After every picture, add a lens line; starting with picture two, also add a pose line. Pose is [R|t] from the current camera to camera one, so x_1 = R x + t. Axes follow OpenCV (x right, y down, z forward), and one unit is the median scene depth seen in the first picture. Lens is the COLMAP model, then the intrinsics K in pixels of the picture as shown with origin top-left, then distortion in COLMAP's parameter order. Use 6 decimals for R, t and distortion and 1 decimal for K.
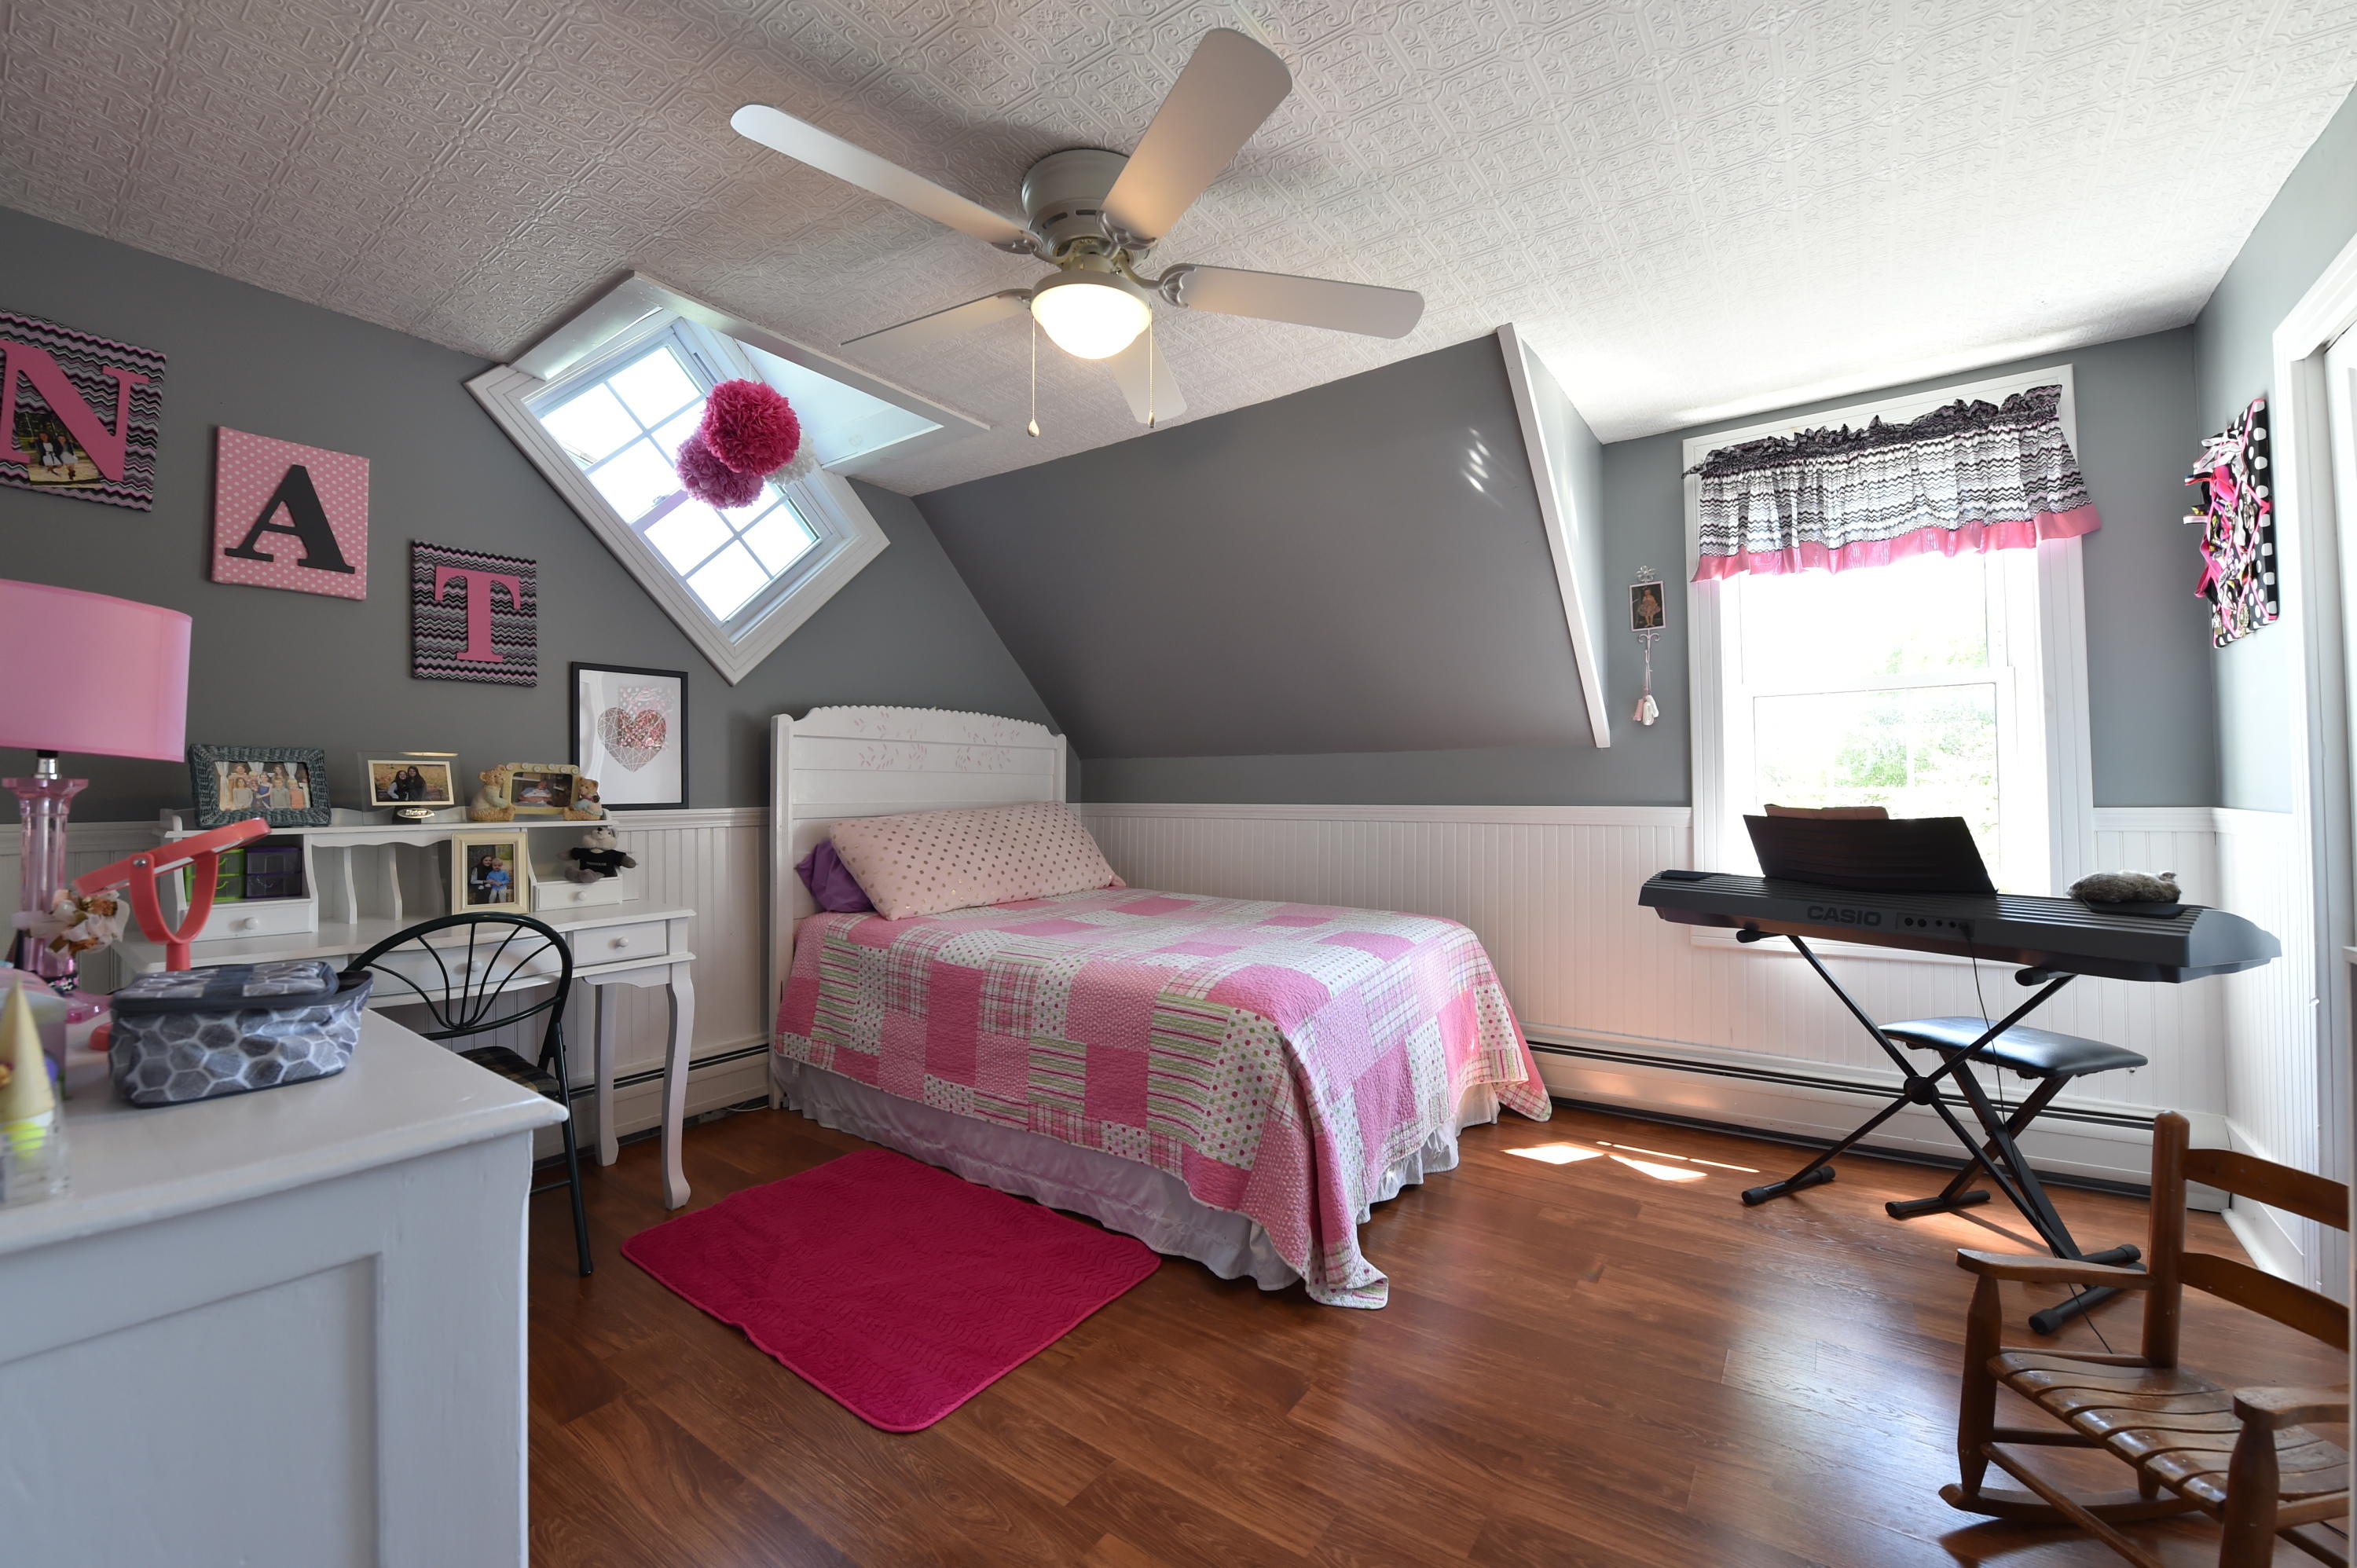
lens RADIAL K [[931.6, 0, 1176.2], [0, 931.6, 783.3], [0, 0, 1]] dist [-0.018104, -0.002338]
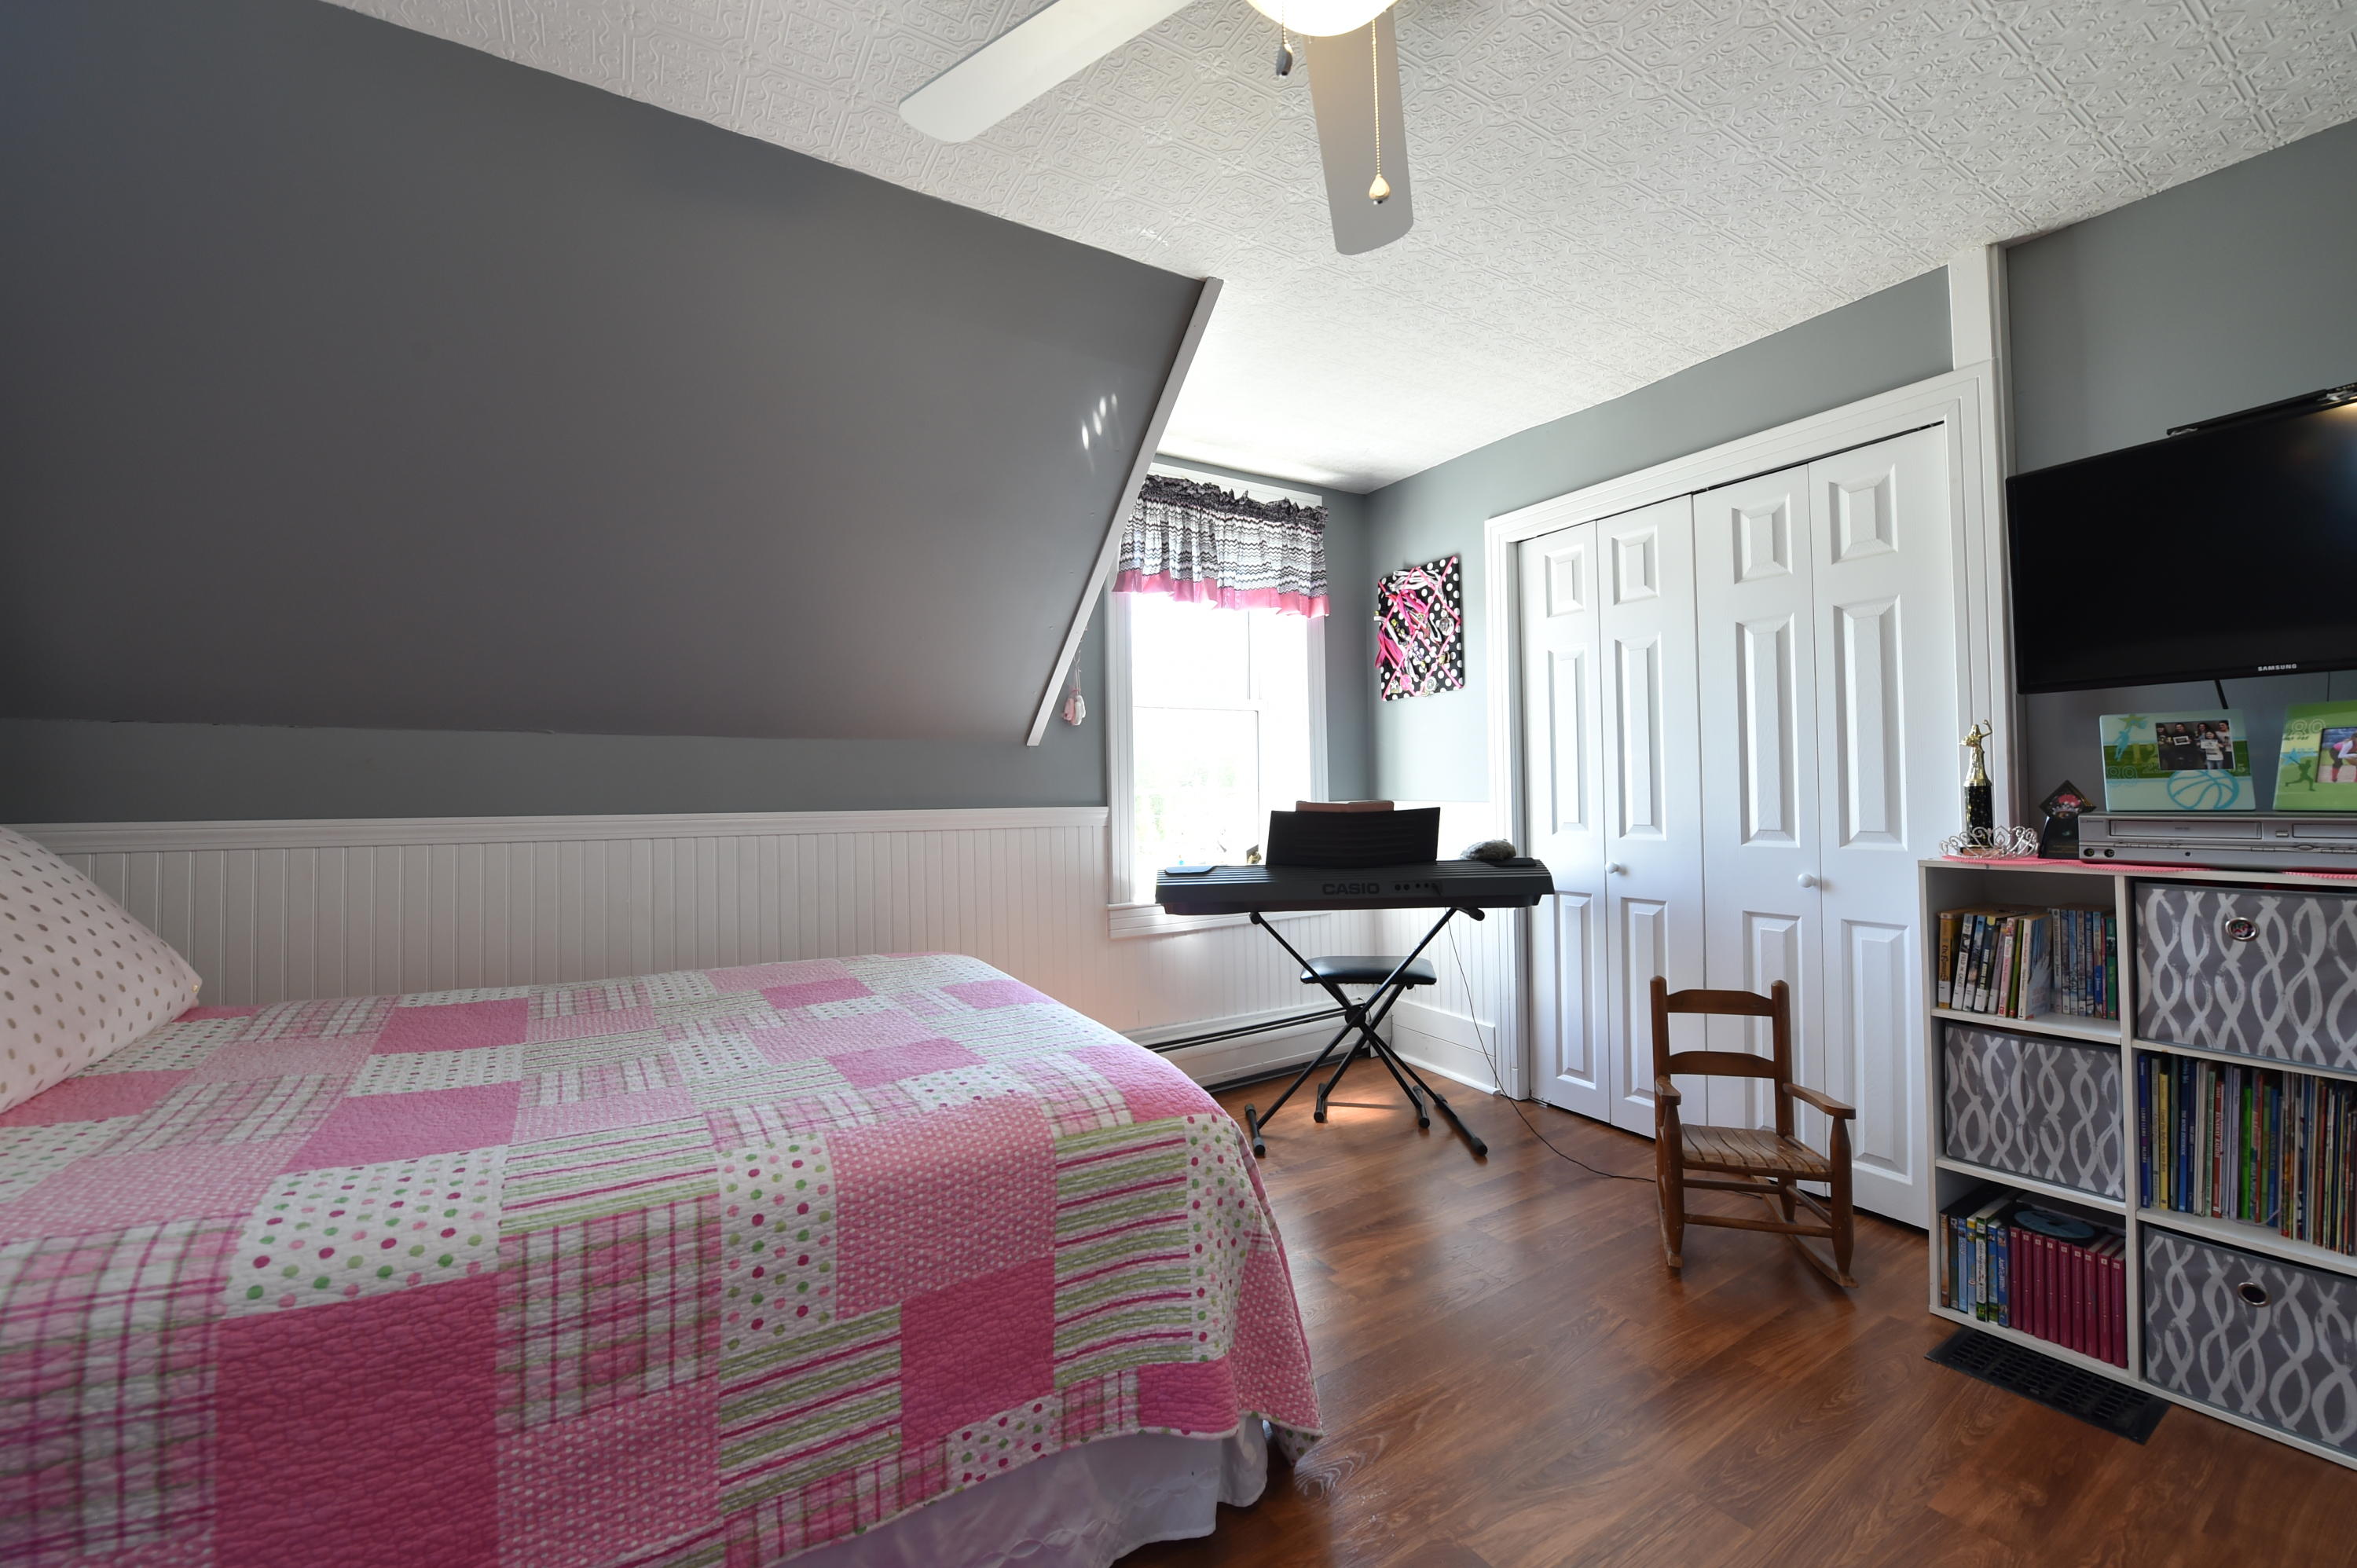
lens RADIAL K [[931.6, 0, 1179.0], [0, 931.6, 777.5], [0, 0, 1]] dist [-0.018104, -0.002338]
pose [[0.377825, 0.013122, 0.925784, -0.470061], [-0.003002, 0.999912, -0.012947, 0.008466], [-0.925872, 0.002112, 0.377831, 0.645271]]
